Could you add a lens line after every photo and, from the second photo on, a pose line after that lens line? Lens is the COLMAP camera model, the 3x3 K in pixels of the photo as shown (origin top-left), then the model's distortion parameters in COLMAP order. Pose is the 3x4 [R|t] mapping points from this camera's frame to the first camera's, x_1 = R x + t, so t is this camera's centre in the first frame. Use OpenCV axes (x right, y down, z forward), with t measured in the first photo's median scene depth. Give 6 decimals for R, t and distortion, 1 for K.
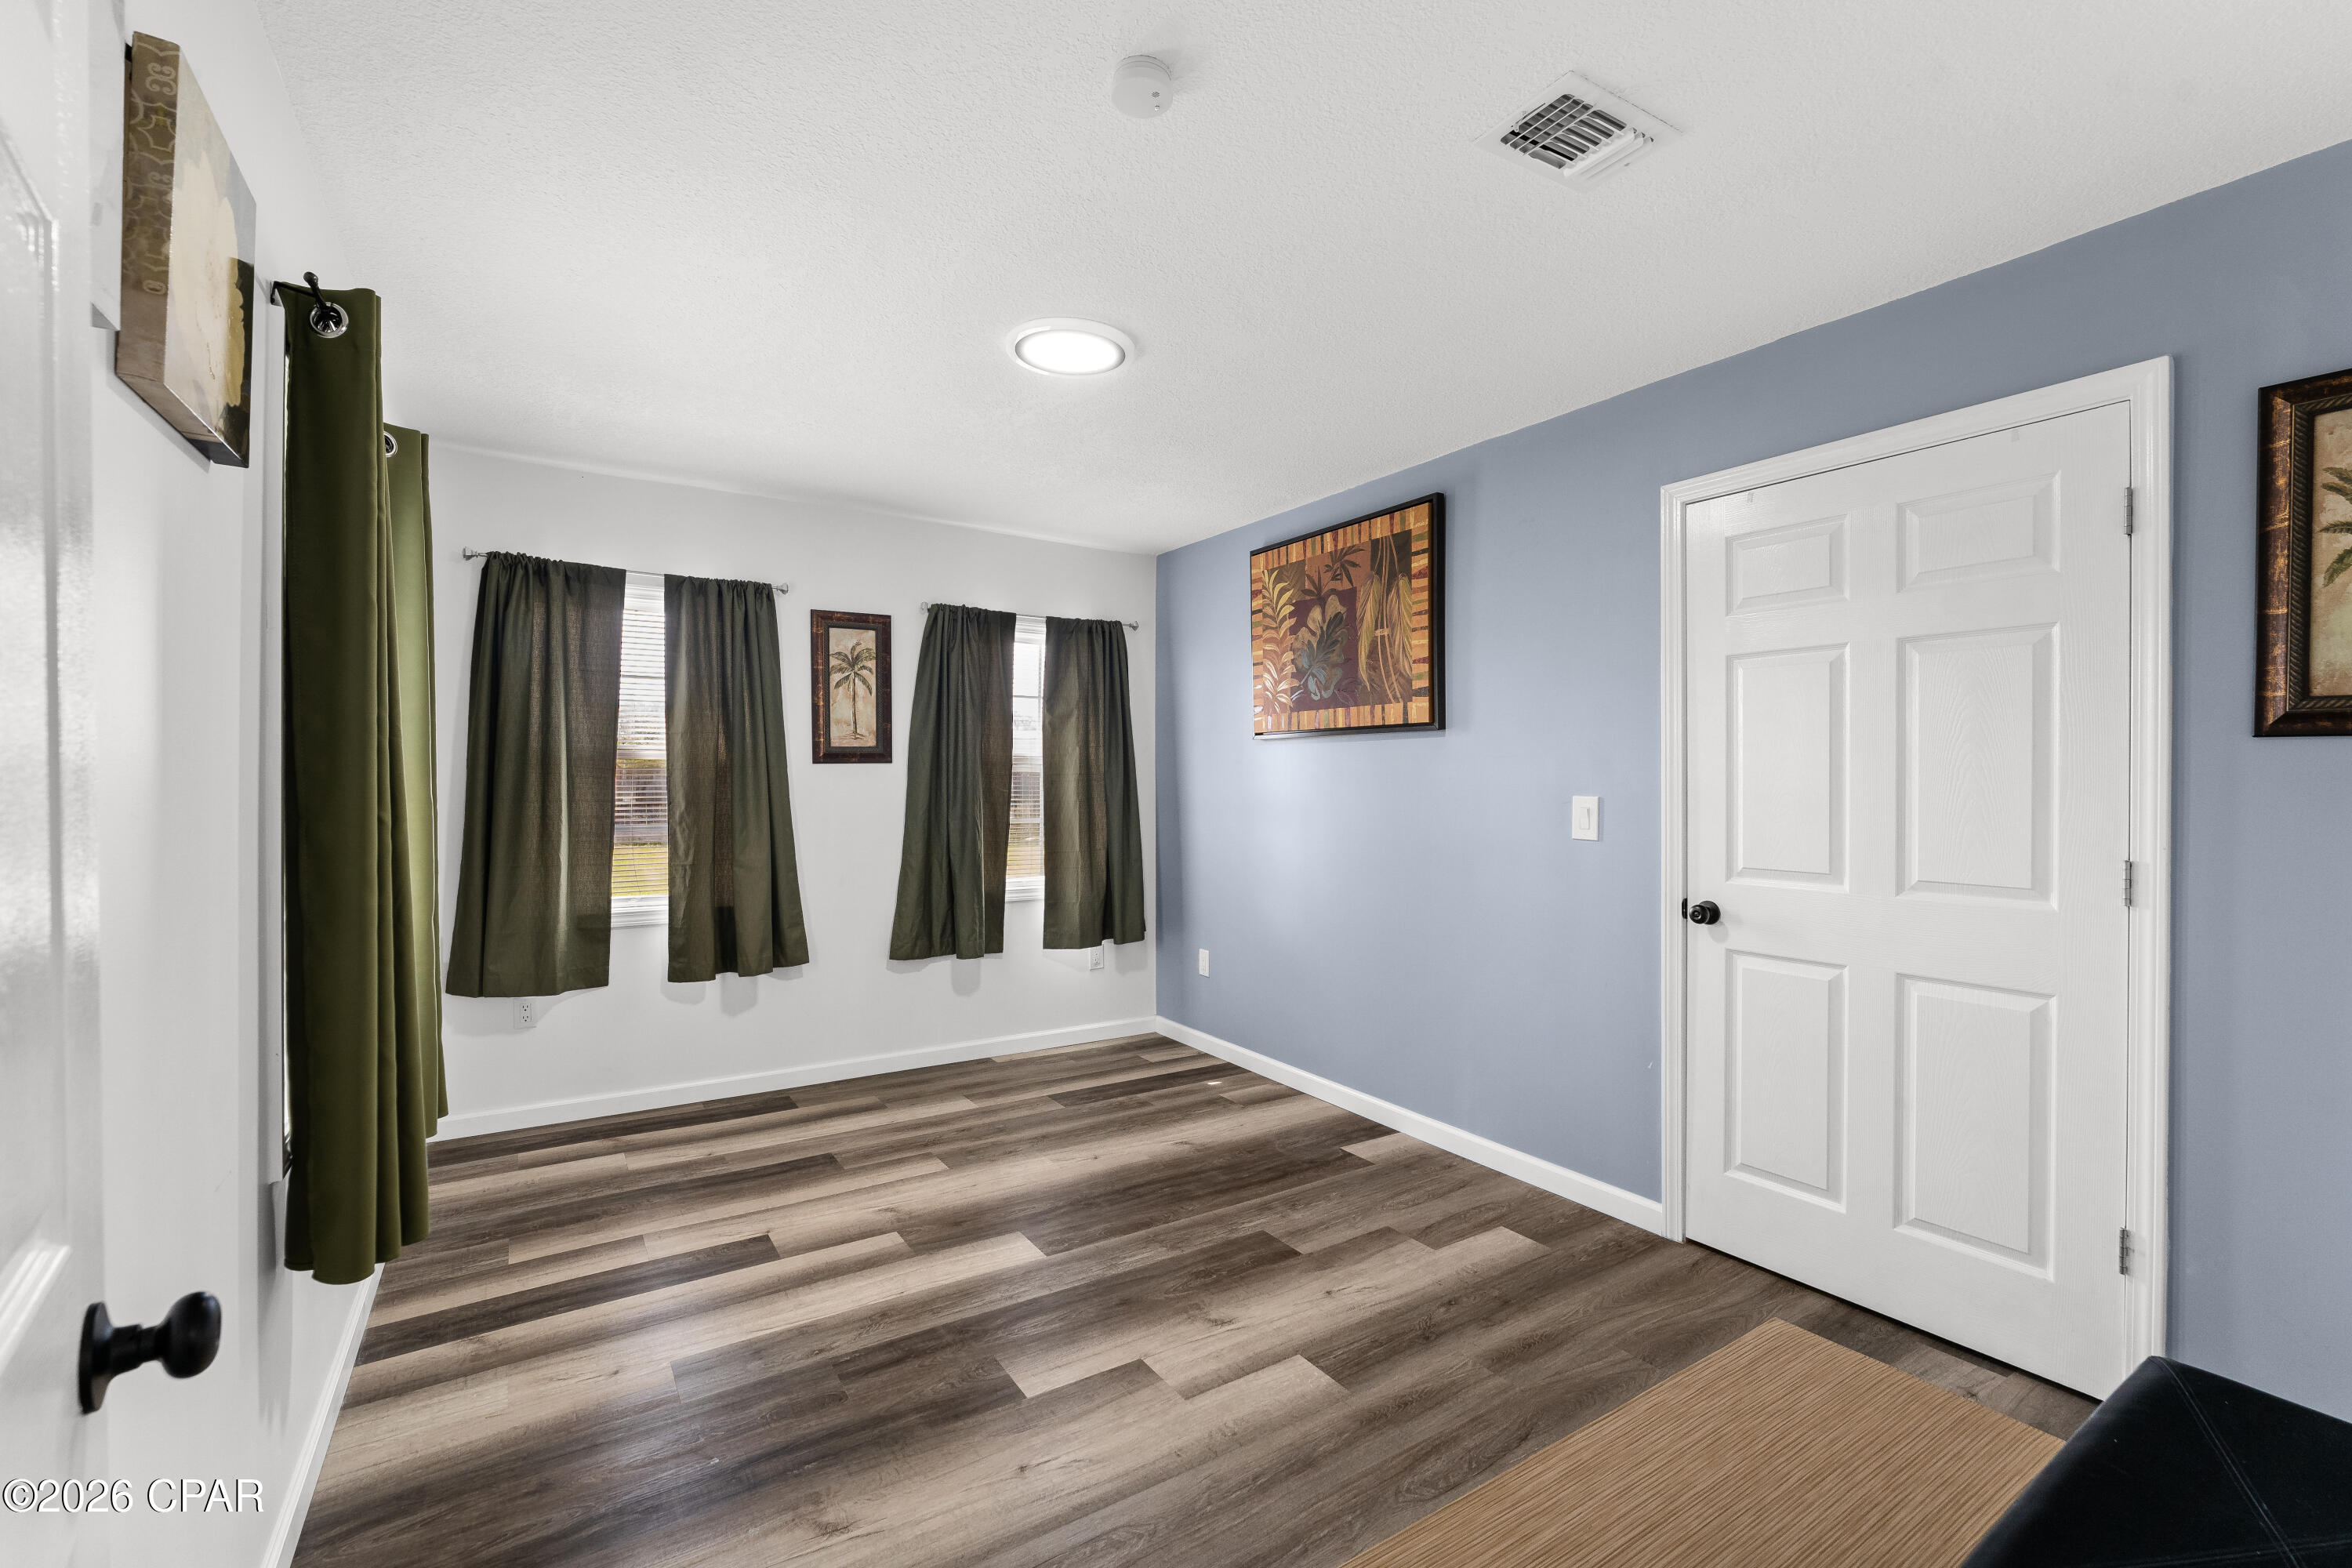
lens RADIAL K [[1007.6, 0, 1171.2], [0, 1007.6, 778.2], [0, 0, 1]] dist [0.000371, 0.000184]
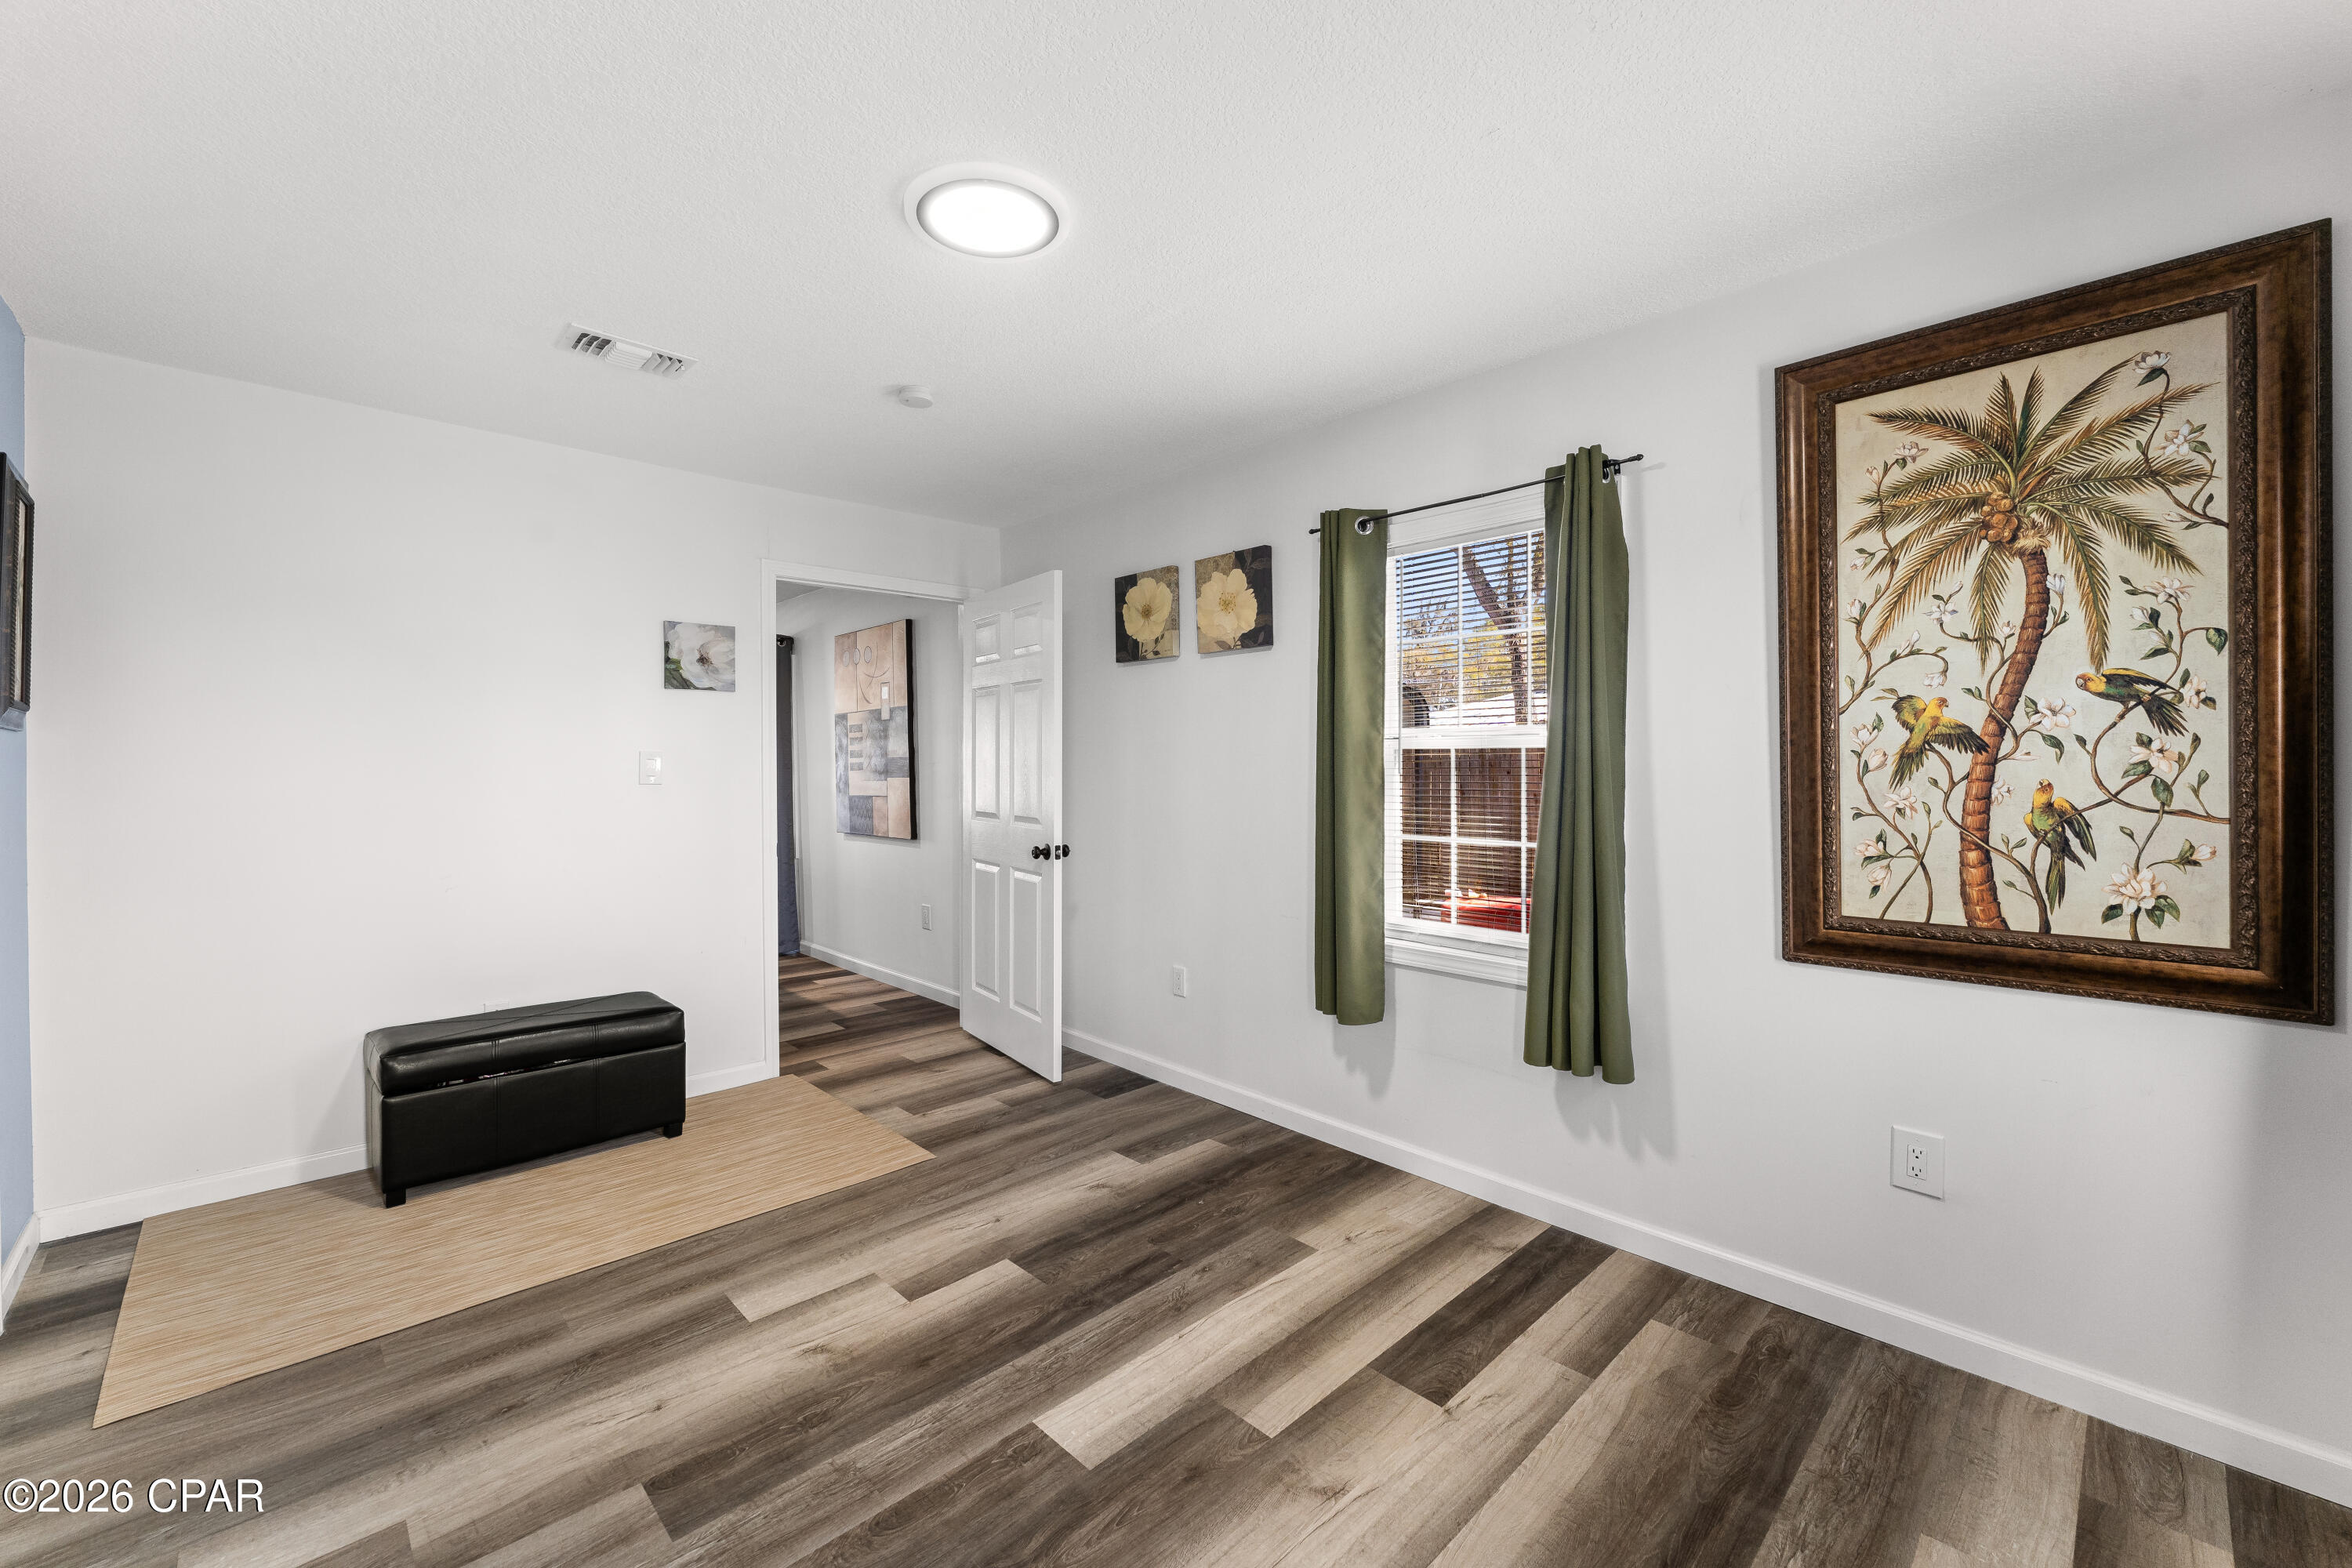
lens RADIAL K [[950.8, 0, 1176.0], [0, 950.8, 784.0], [0, 0, 1]] dist [-0.000178, -0.000091]
pose [[-0.981016, 0.004215, -0.193880, -0.106791], [-0.000456, 0.999711, 0.024041, 0.000001], [0.193925, 0.023673, -0.980731, 1.904651]]
